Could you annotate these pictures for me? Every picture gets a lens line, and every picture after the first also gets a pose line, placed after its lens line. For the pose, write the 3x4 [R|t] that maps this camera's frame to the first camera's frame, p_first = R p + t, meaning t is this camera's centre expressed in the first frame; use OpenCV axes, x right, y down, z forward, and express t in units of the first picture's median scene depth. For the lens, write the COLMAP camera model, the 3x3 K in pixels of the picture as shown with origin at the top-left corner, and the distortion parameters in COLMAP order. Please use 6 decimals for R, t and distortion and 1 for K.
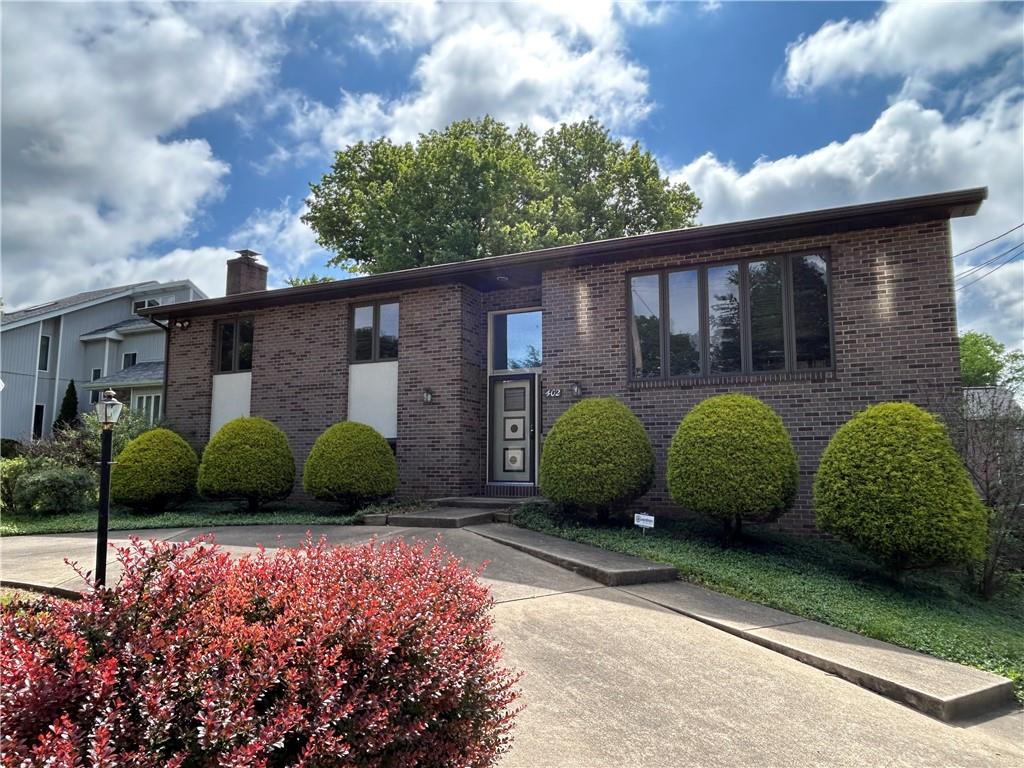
lens RADIAL K [[708.3, 0, 512.0], [0, 708.3, 384.0], [0, 0, 1]] dist [0.003760, 0.001796]
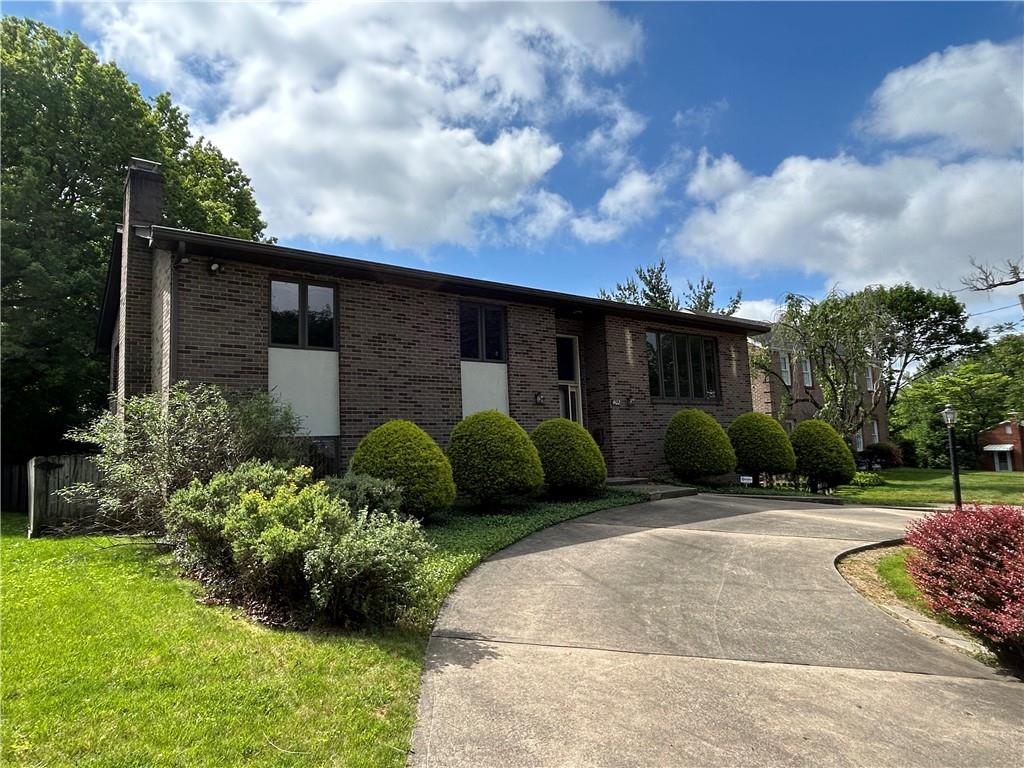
lens RADIAL K [[616.7, 0, 512.0], [0, 616.7, 384.0], [0, 0, 1]] dist [0.002792, -0.000620]
pose [[0.457651, 0.077925, 0.885711, -1.040758], [-0.069092, 0.996257, -0.051950, 0.049805], [-0.886443, -0.037420, 0.461322, 0.560038]]
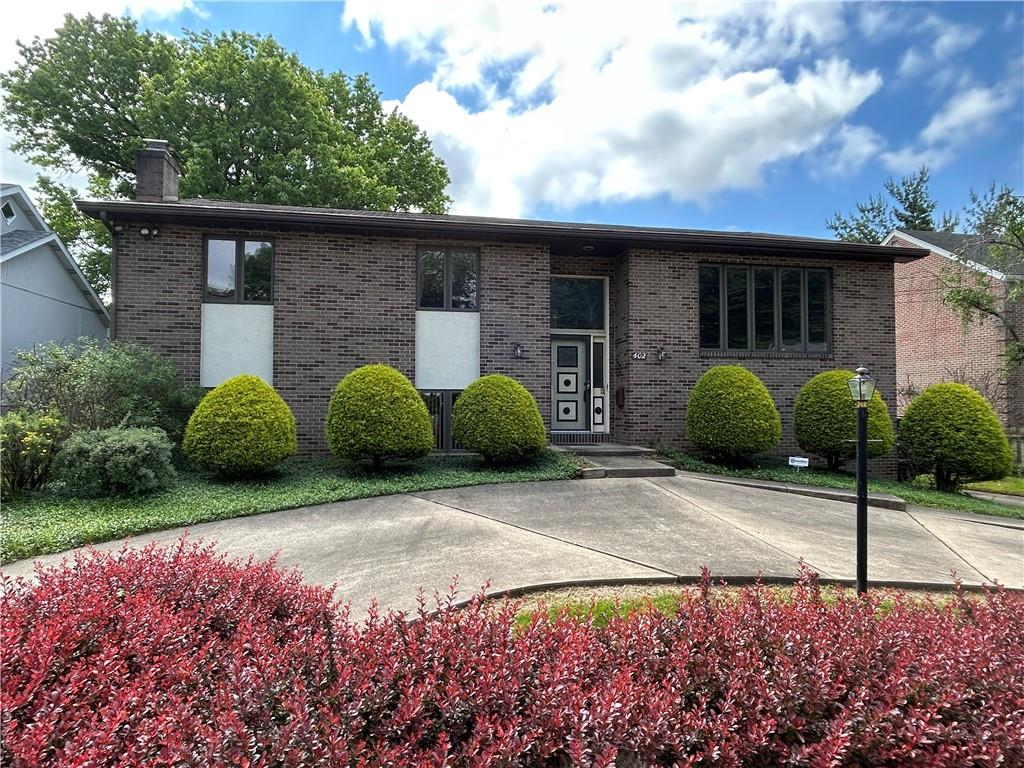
lens RADIAL K [[616.7, 0, 512.0], [0, 616.7, 384.0], [0, 0, 1]] dist [0.002792, -0.000620]
pose [[0.808106, 0.021728, 0.588636, -0.650022], [-0.074781, 0.995018, 0.065933, 0.006956], [-0.584271, -0.097300, 0.805705, 0.269445]]
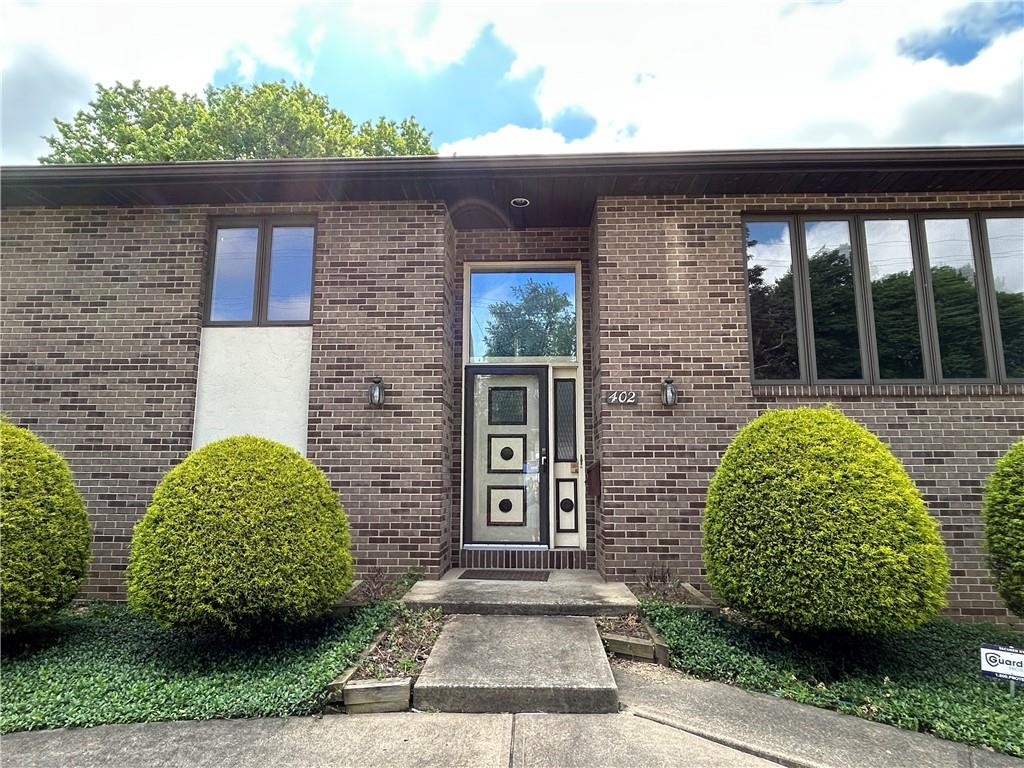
lens RADIAL K [[625.9, 0, 512.1], [0, 625.9, 379.7], [0, 0, 1]] dist [-0.005470, -0.000932]
pose [[0.918260, 0.062059, 0.391085, -0.210612], [-0.048486, 0.997832, -0.044496, 0.023354], [-0.392999, 0.021897, 0.919278, 0.508099]]
